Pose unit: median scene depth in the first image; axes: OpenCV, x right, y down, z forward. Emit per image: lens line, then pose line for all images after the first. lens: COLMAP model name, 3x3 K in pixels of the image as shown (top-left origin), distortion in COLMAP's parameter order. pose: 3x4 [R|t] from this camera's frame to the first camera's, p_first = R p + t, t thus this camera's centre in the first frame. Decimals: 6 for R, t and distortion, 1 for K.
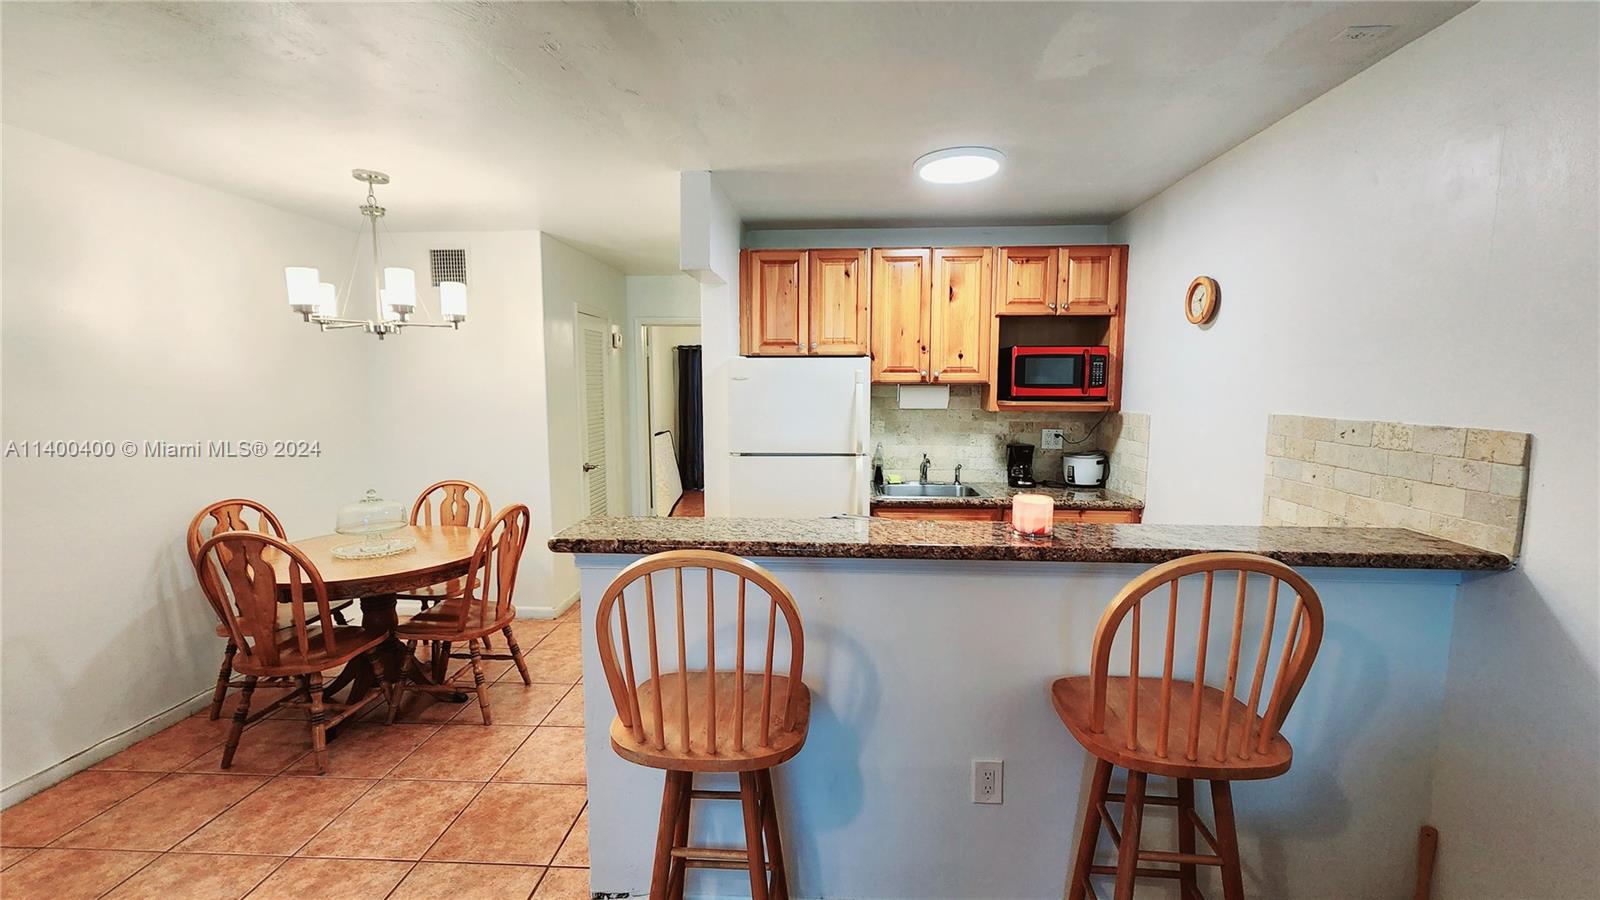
lens RADIAL K [[660.2, 0, 805.4], [0, 660.2, 449.9], [0, 0, 1]] dist [0.001006, 0.000123]
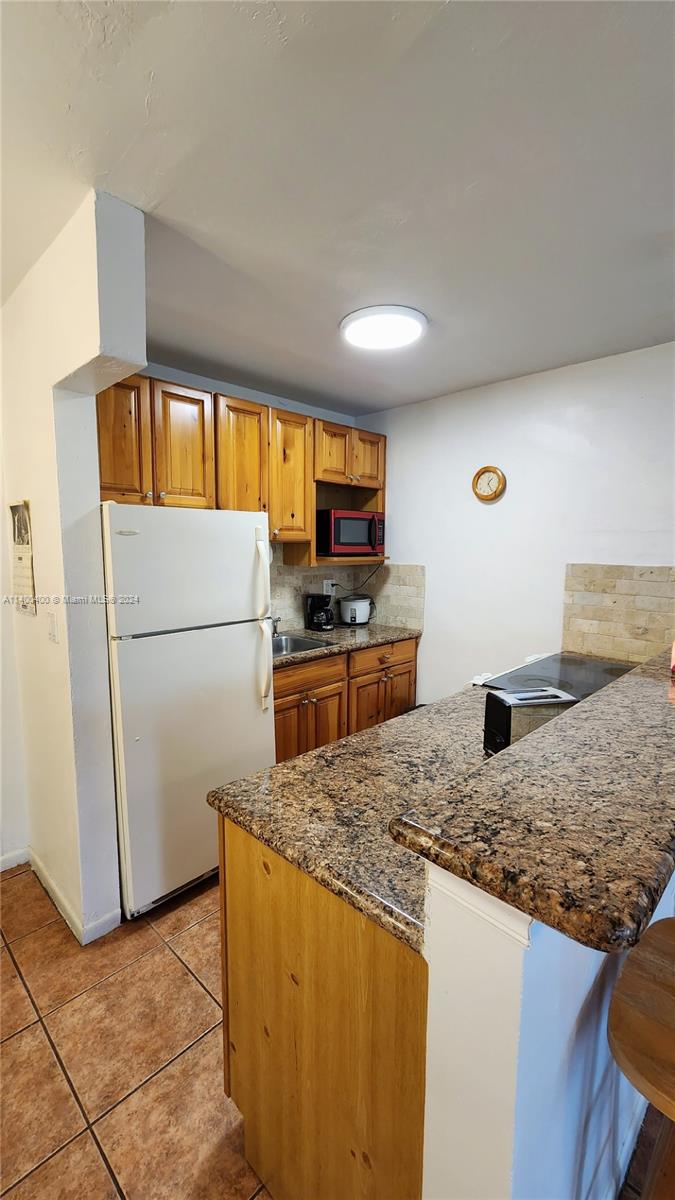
lens RADIAL K [[495.2, 0, 334.2], [0, 495.2, 598.8], [0, 0, 1]] dist [0.001006, 0.000123]
pose [[0.658416, -0.079847, 0.748407, -0.332809], [0.069416, 0.996561, 0.045253, -0.040911], [-0.749446, 0.022156, 0.661694, 0.432494]]
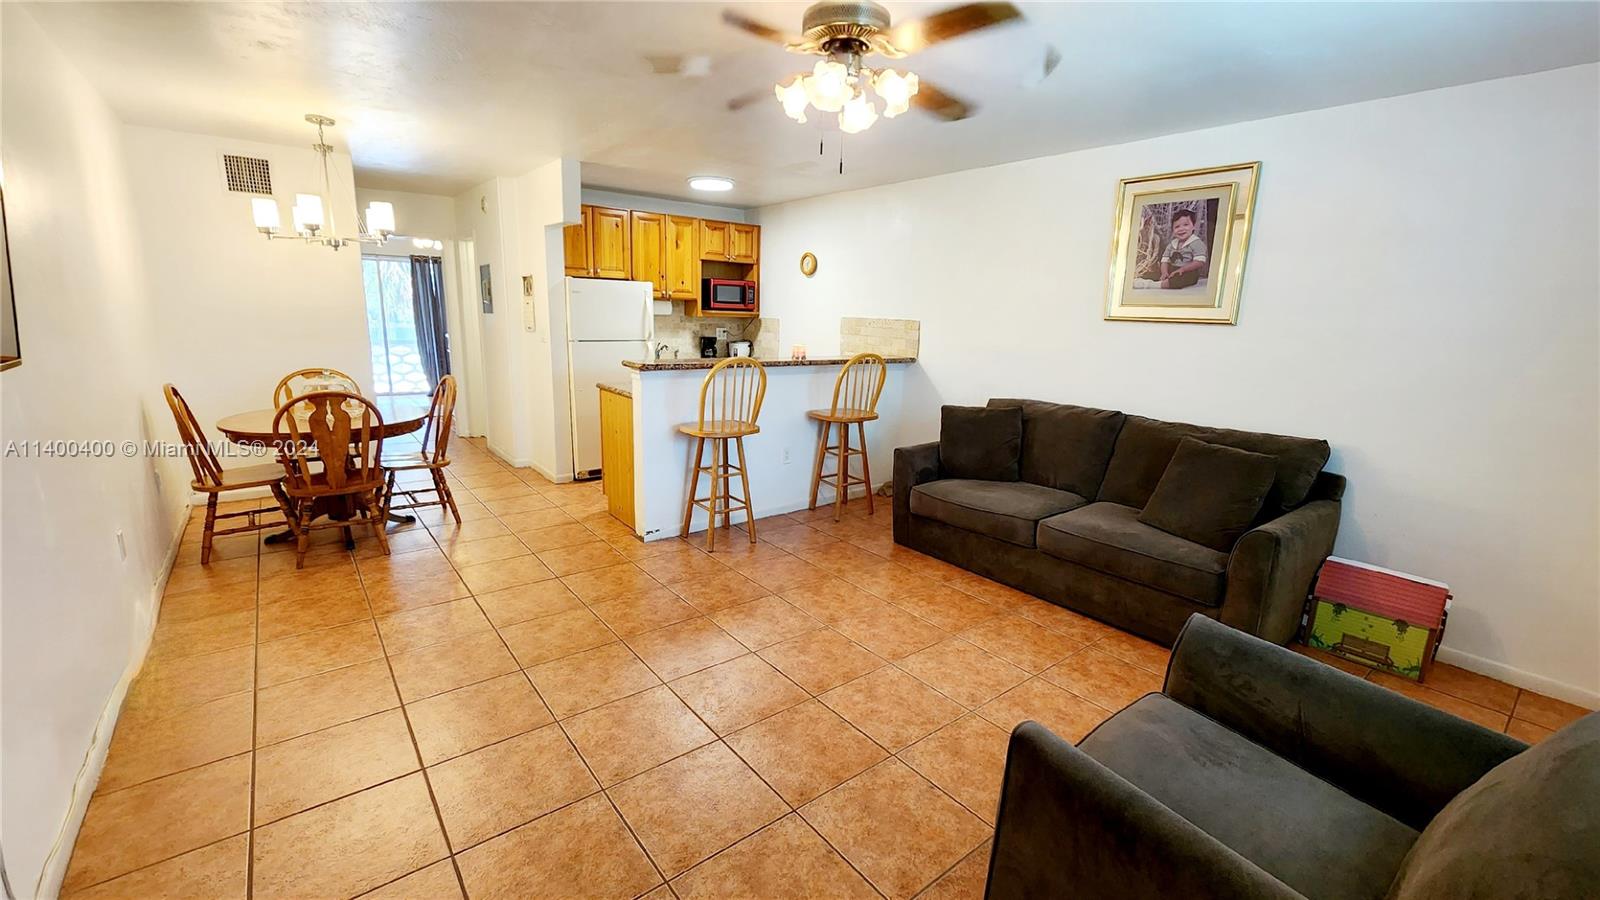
lens RADIAL K [[660.2, 0, 805.4], [0, 660.2, 449.9], [0, 0, 1]] dist [0.001006, 0.000123]
pose [[0.744607, -0.117047, 0.657160, -0.703093], [0.035187, 0.990020, 0.136463, 0.062730], [-0.666575, -0.078488, 0.741295, -0.503506]]
